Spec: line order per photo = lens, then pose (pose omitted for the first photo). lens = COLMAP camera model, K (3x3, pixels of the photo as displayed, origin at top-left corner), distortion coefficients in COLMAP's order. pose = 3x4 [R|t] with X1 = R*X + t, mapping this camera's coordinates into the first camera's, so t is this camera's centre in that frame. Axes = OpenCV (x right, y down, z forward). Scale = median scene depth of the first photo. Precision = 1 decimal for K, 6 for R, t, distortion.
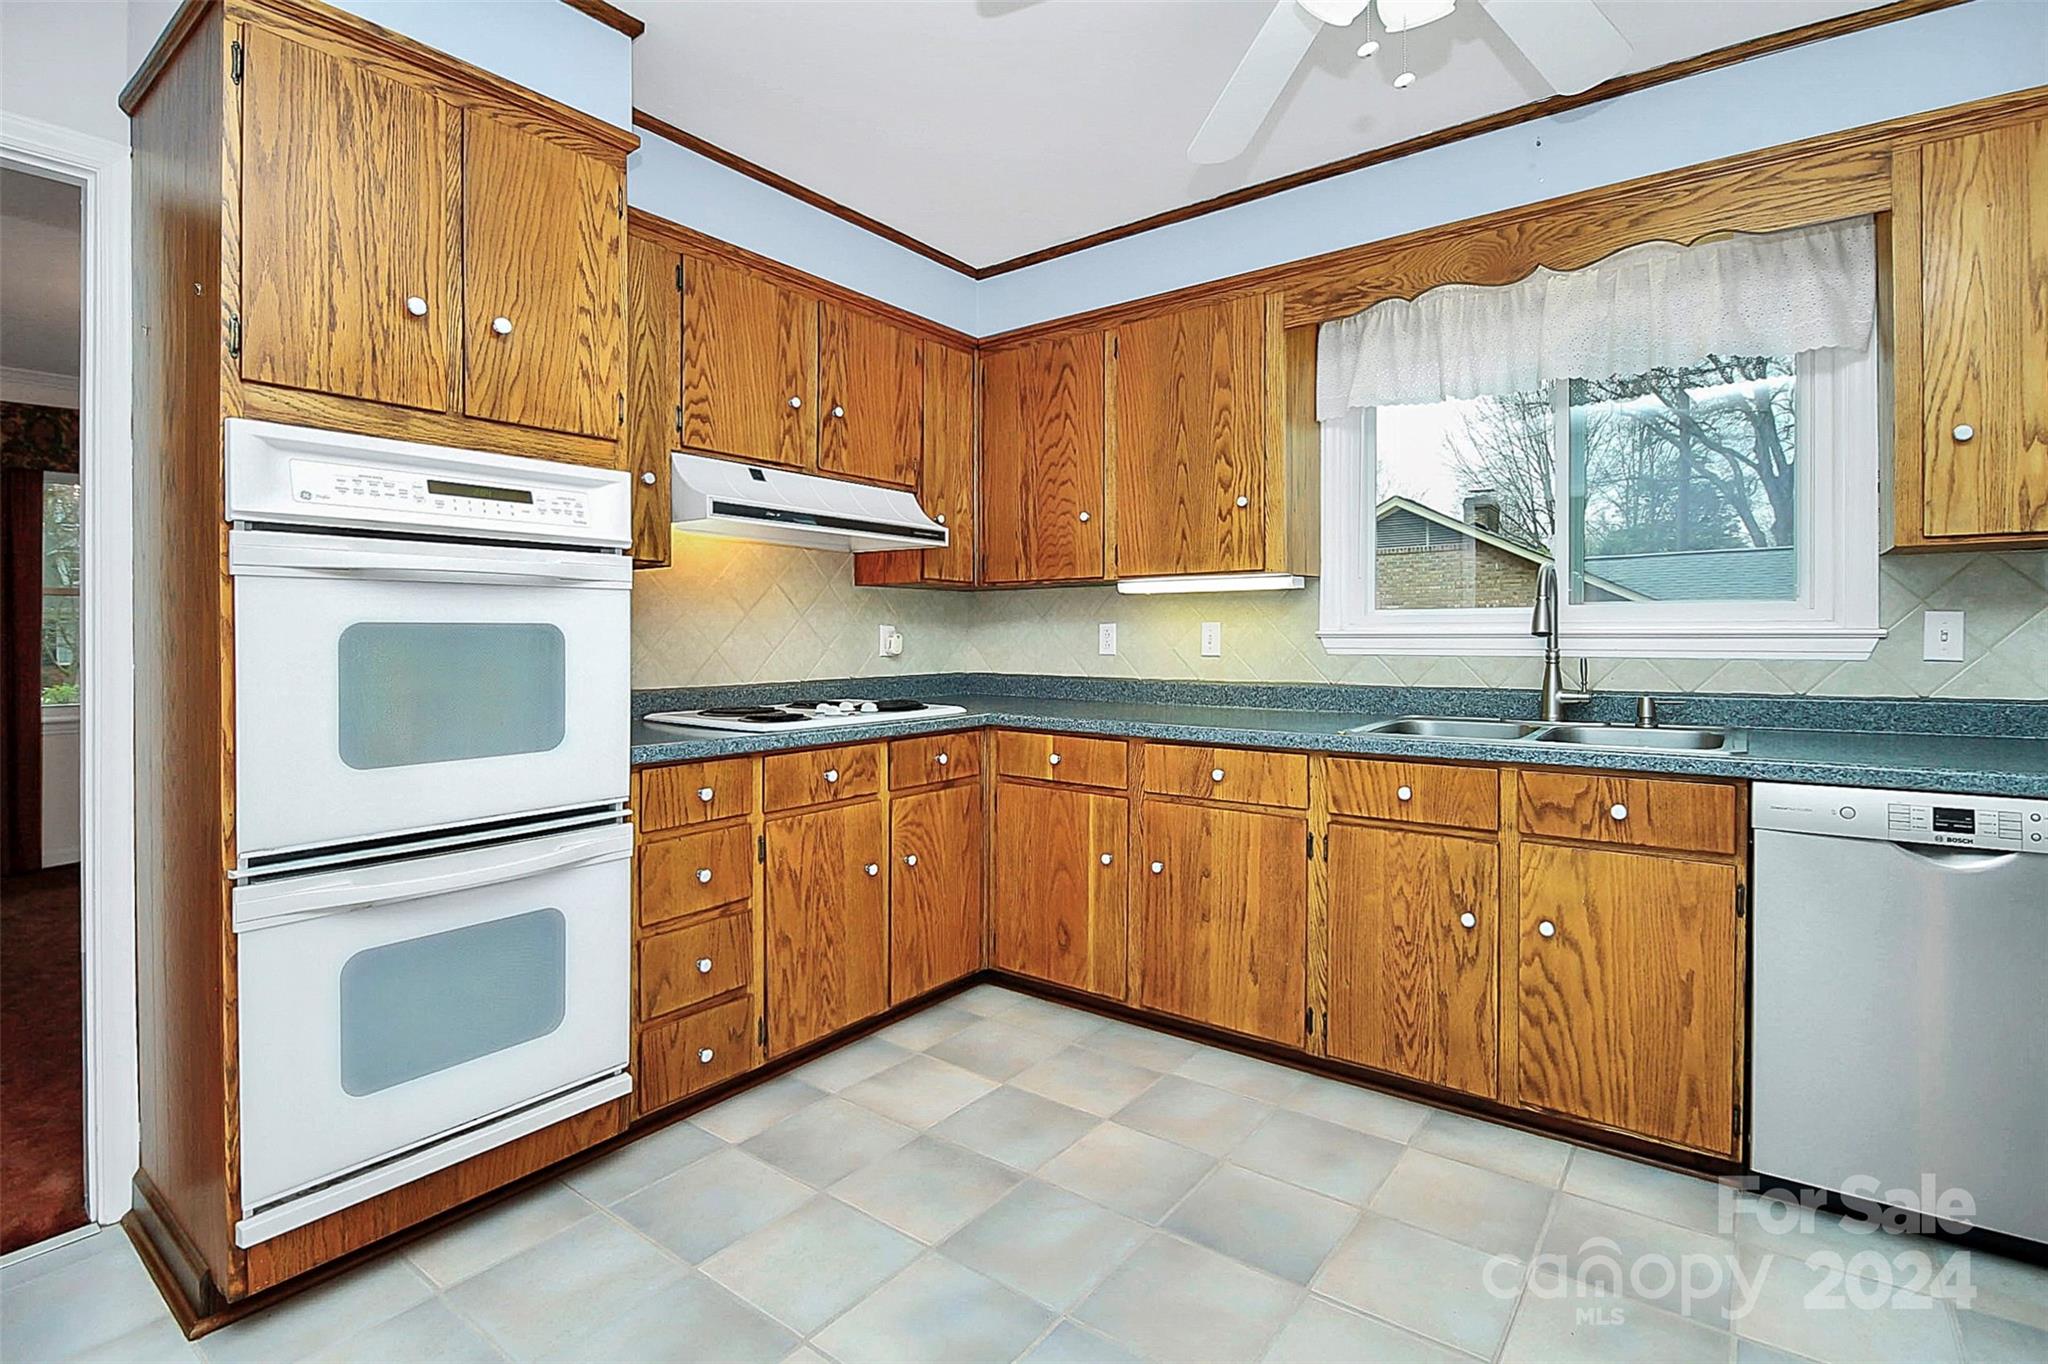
lens RADIAL K [[964.4, 0, 1027.3], [0, 964.4, 631.6], [0, 0, 1]] dist [-0.004583, -0.007223]
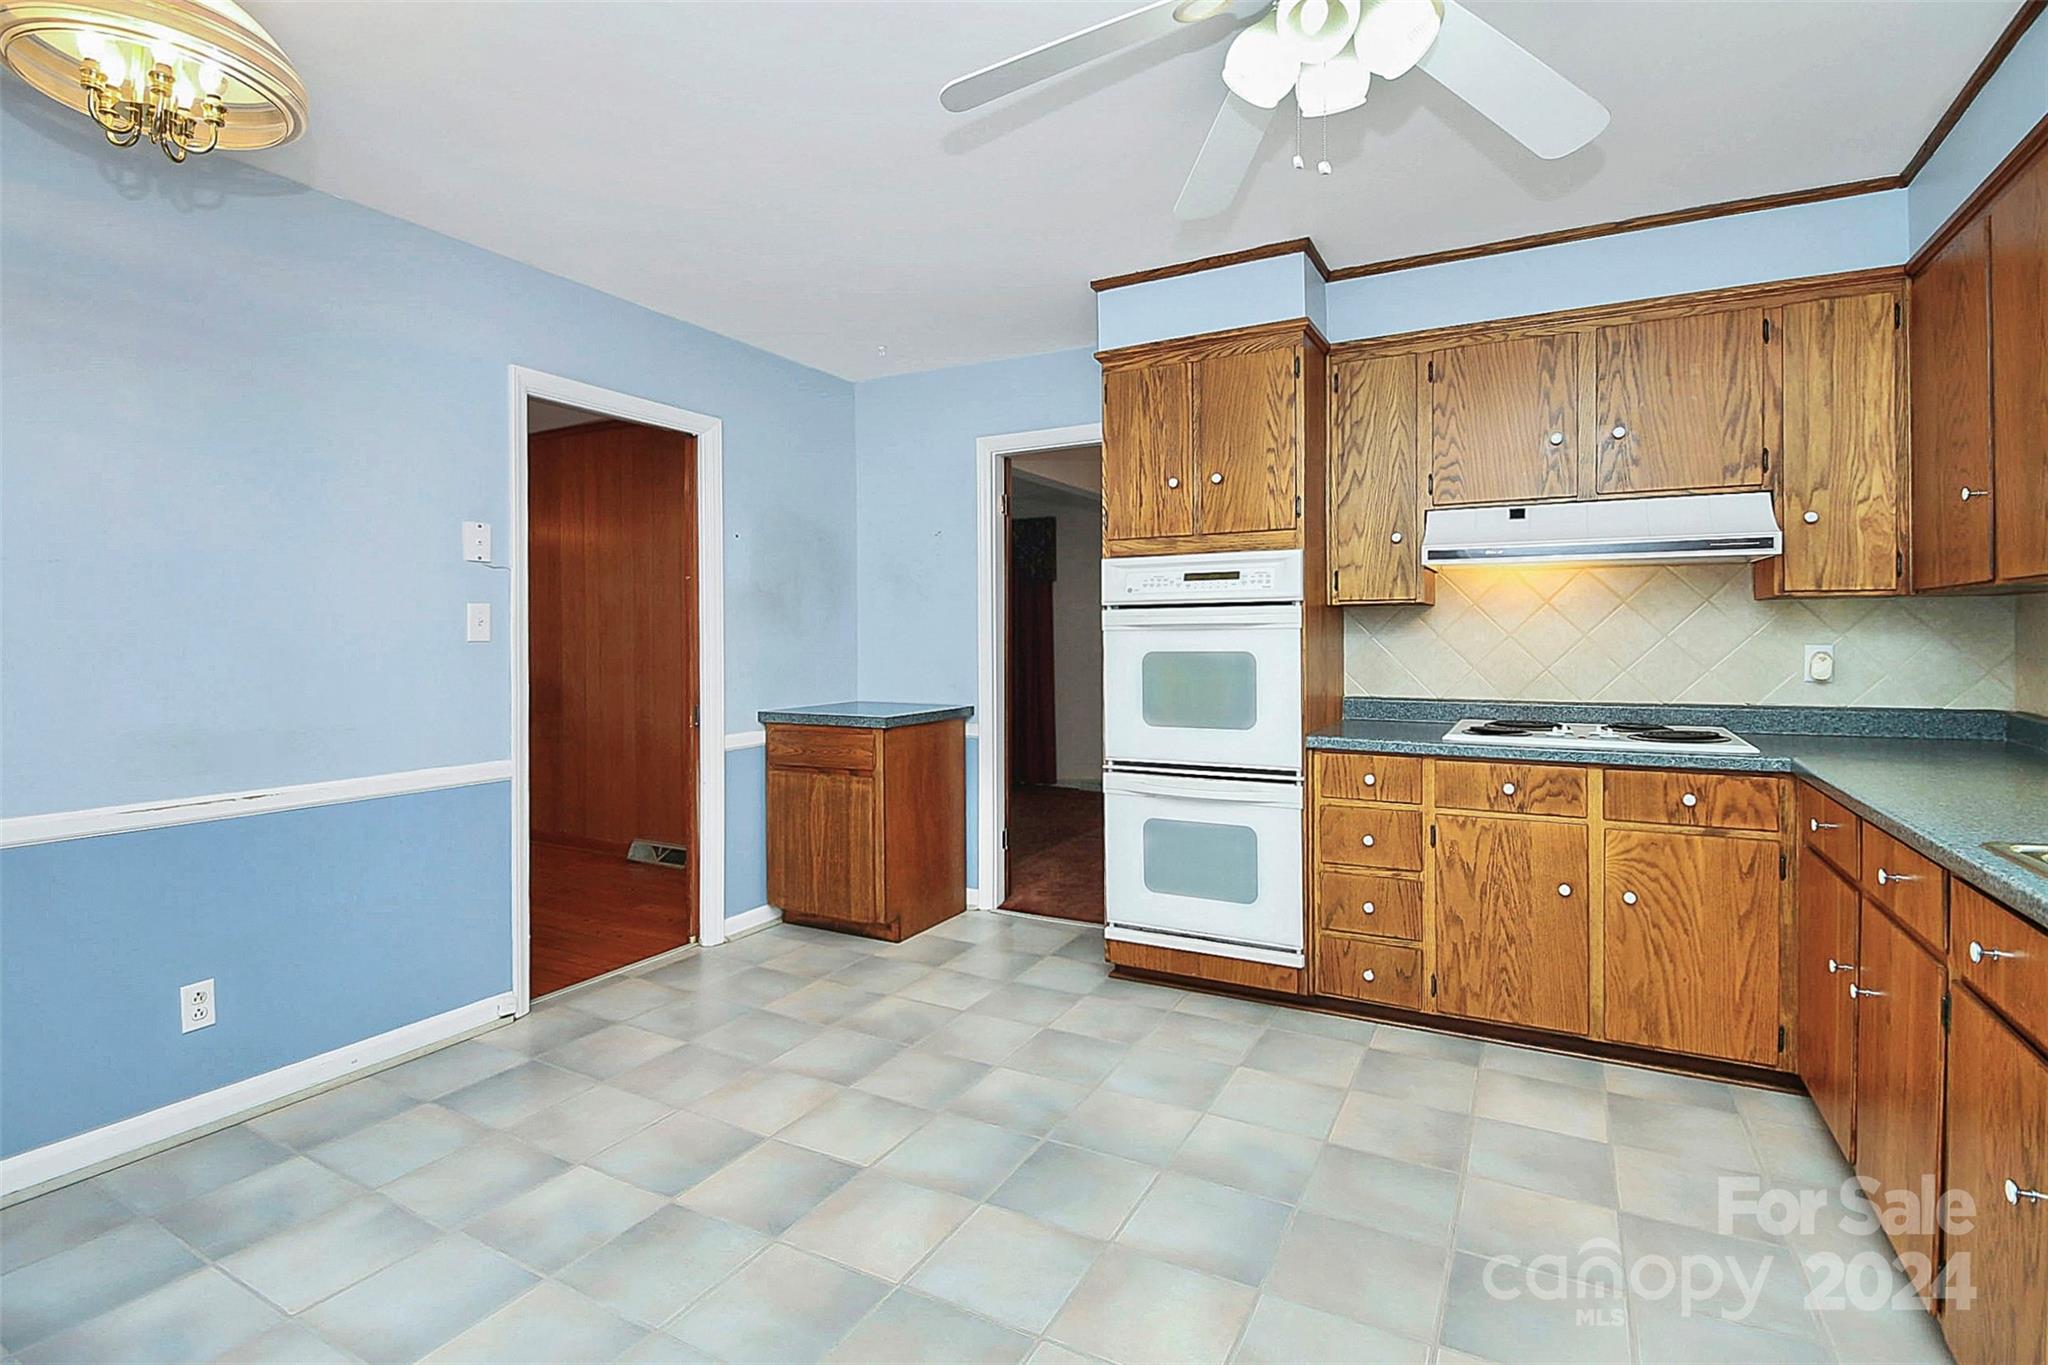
lens RADIAL K [[964.4, 0, 1023.9], [0, 964.4, 613.7], [0, 0, 1]] dist [-0.004583, -0.007223]
pose [[0.151201, -0.020137, -0.988298, 0.857267], [0.009751, 0.999774, -0.018879, -0.036491], [0.988455, -0.006782, 0.151364, 0.308988]]
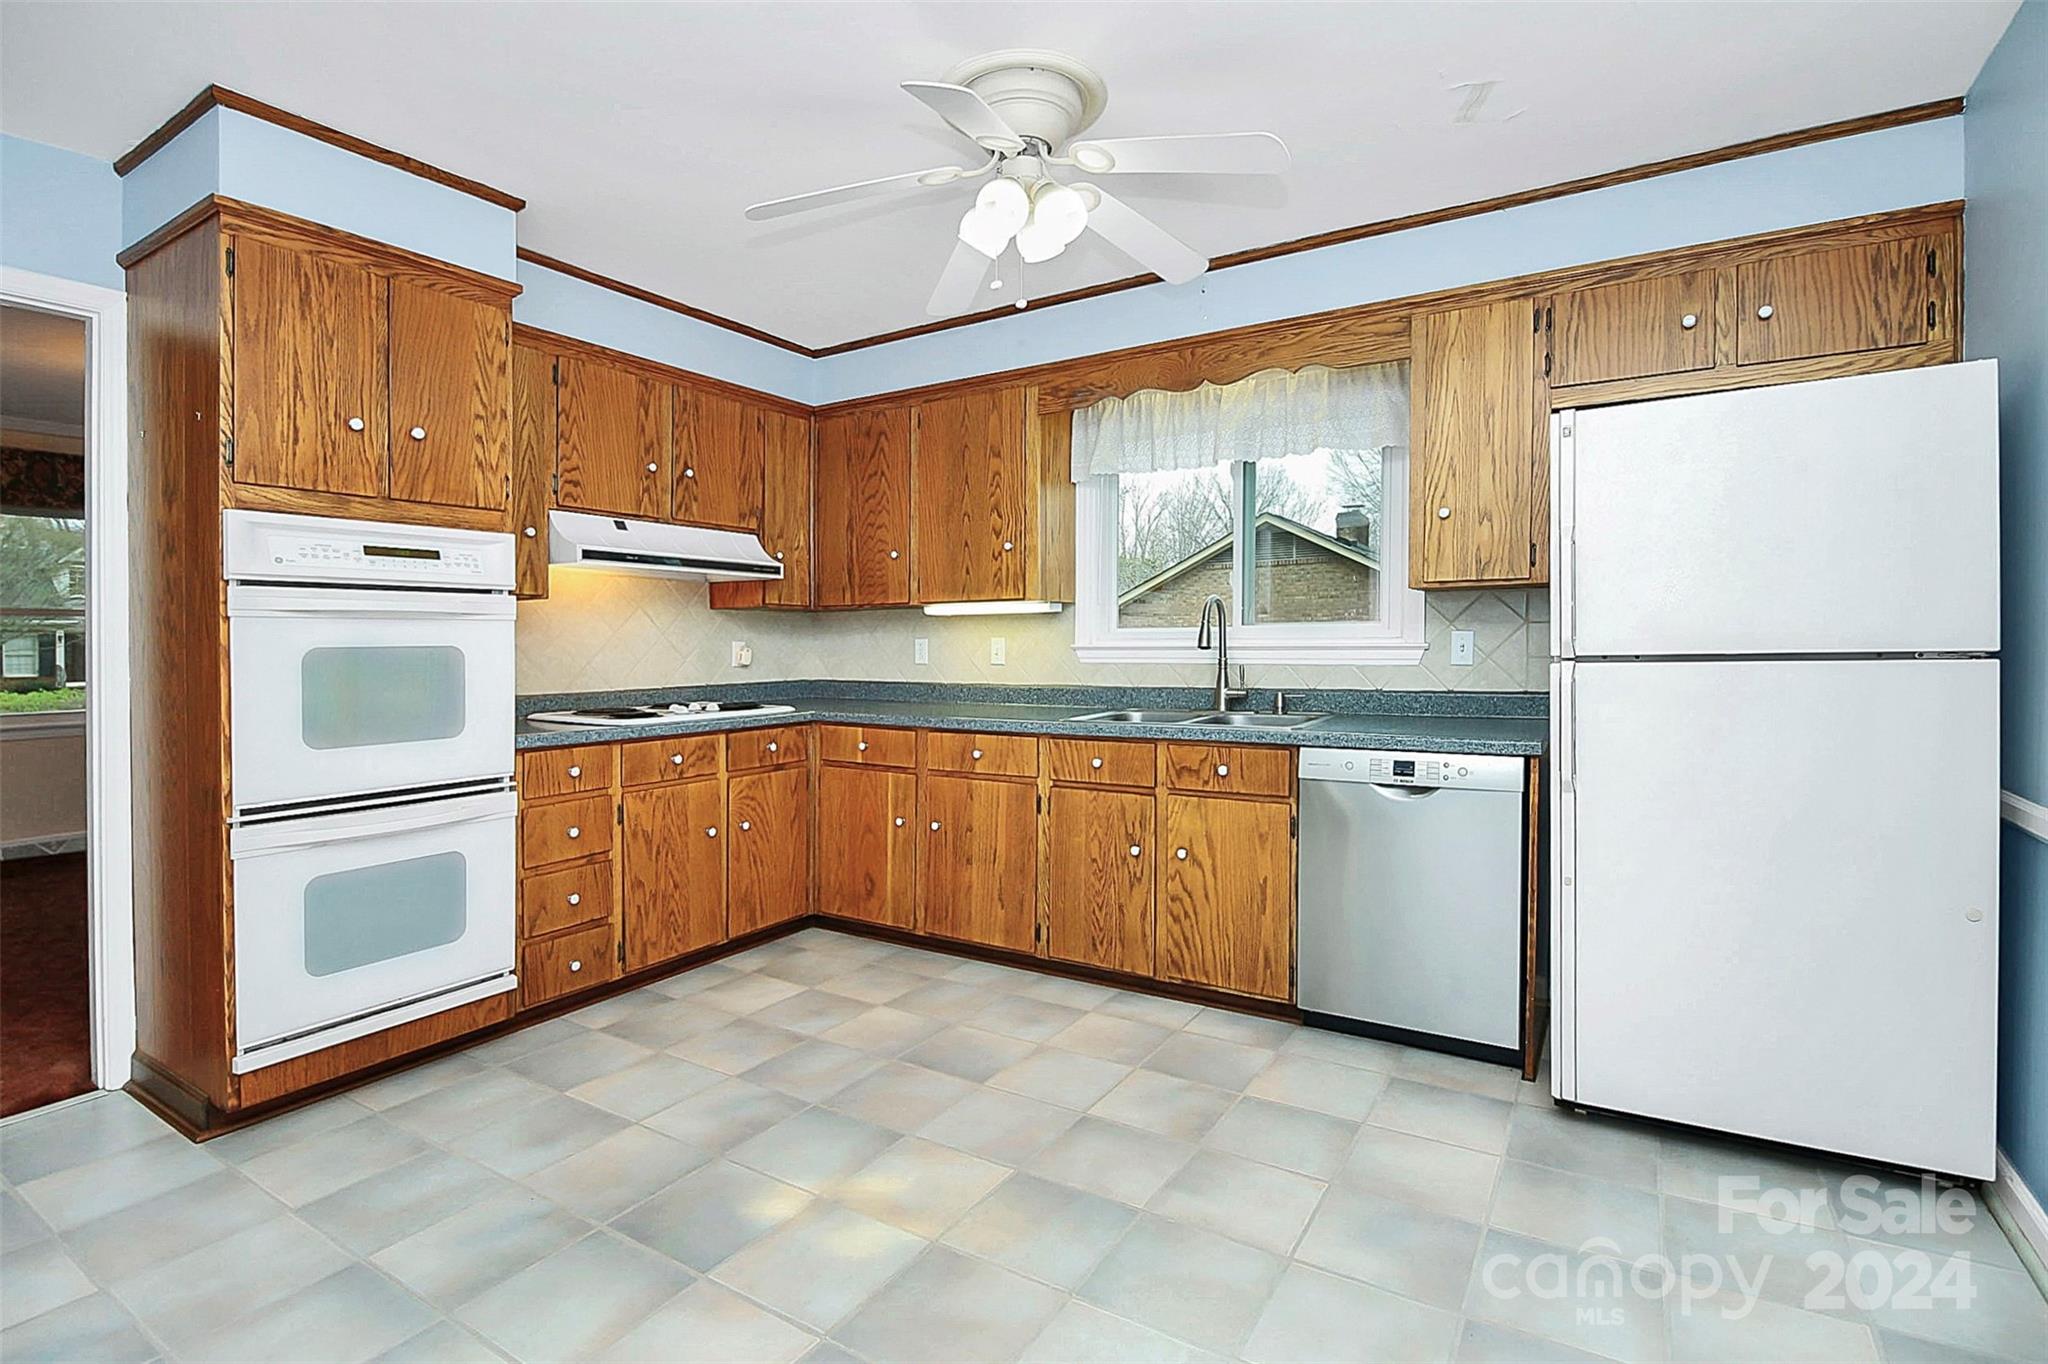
lens RADIAL K [[964.4, 0, 1032.7], [0, 964.4, 633.8], [0, 0, 1]] dist [-0.004583, -0.007223]
pose [[0.995426, -0.004330, 0.095441, 0.162923], [0.004830, 0.999976, -0.005014, -0.011861], [-0.095417, 0.005452, 0.995422, -0.369978]]
